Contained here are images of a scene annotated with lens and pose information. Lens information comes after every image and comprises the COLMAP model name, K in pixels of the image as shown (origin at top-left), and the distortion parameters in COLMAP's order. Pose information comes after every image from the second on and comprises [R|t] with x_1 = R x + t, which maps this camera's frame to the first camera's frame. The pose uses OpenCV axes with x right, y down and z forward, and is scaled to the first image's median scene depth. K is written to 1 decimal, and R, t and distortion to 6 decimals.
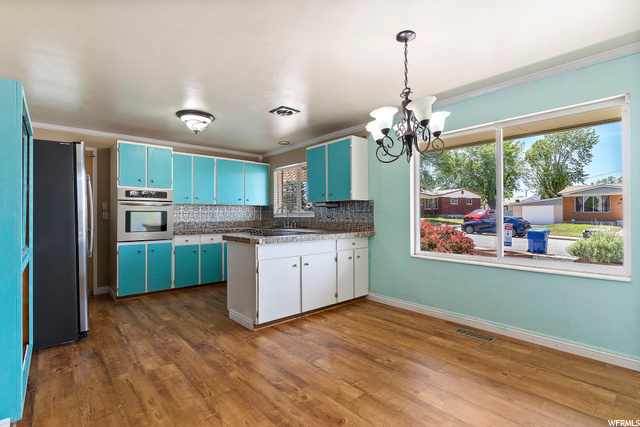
lens RADIAL K [[308.9, 0, 320.0], [0, 308.9, 213.5], [0, 0, 1]] dist [0.000956, 0.000086]
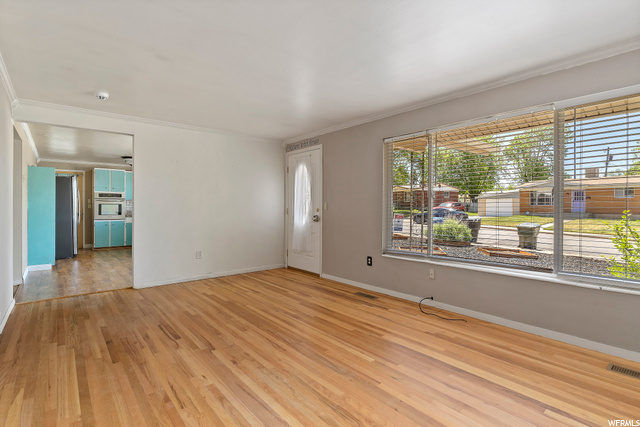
lens RADIAL K [[315.4, 0, 318.5], [0, 315.4, 205.7], [0, 0, 1]] dist [0.000573, -0.000170]
pose [[0.999730, 0.002886, -0.023036, 1.236091], [-0.002888, 0.999996, -0.000067, -0.002129], [0.023036, 0.000133, 0.999735, -1.474518]]
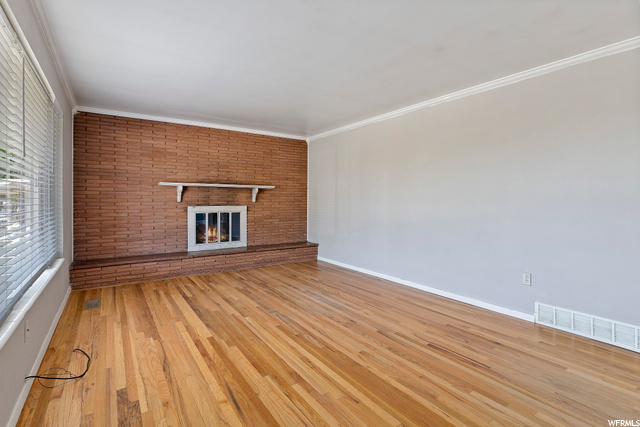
lens RADIAL K [[307.5, 0, 319.3], [0, 307.5, 206.3], [0, 0, 1]] dist [0.000939, 0.000297]
pose [[-0.993270, -0.003993, 0.115755, 0.992272], [-0.001833, 0.999822, 0.018762, 0.002569], [-0.115809, 0.018424, -0.993101, 0.369158]]
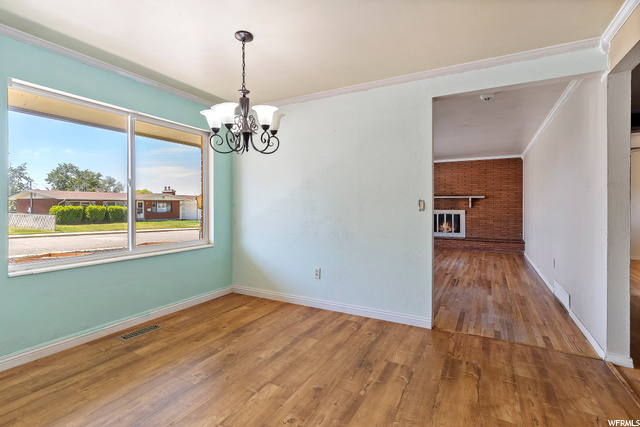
lens RADIAL K [[307.5, 0, 319.3], [0, 307.5, 206.3], [0, 0, 1]] dist [0.000939, 0.000297]
pose [[-0.349143, 0.003570, 0.937063, -0.555570], [0.000885, 0.999994, -0.003480, 0.010483], [-0.937069, -0.000386, -0.349144, 0.787854]]
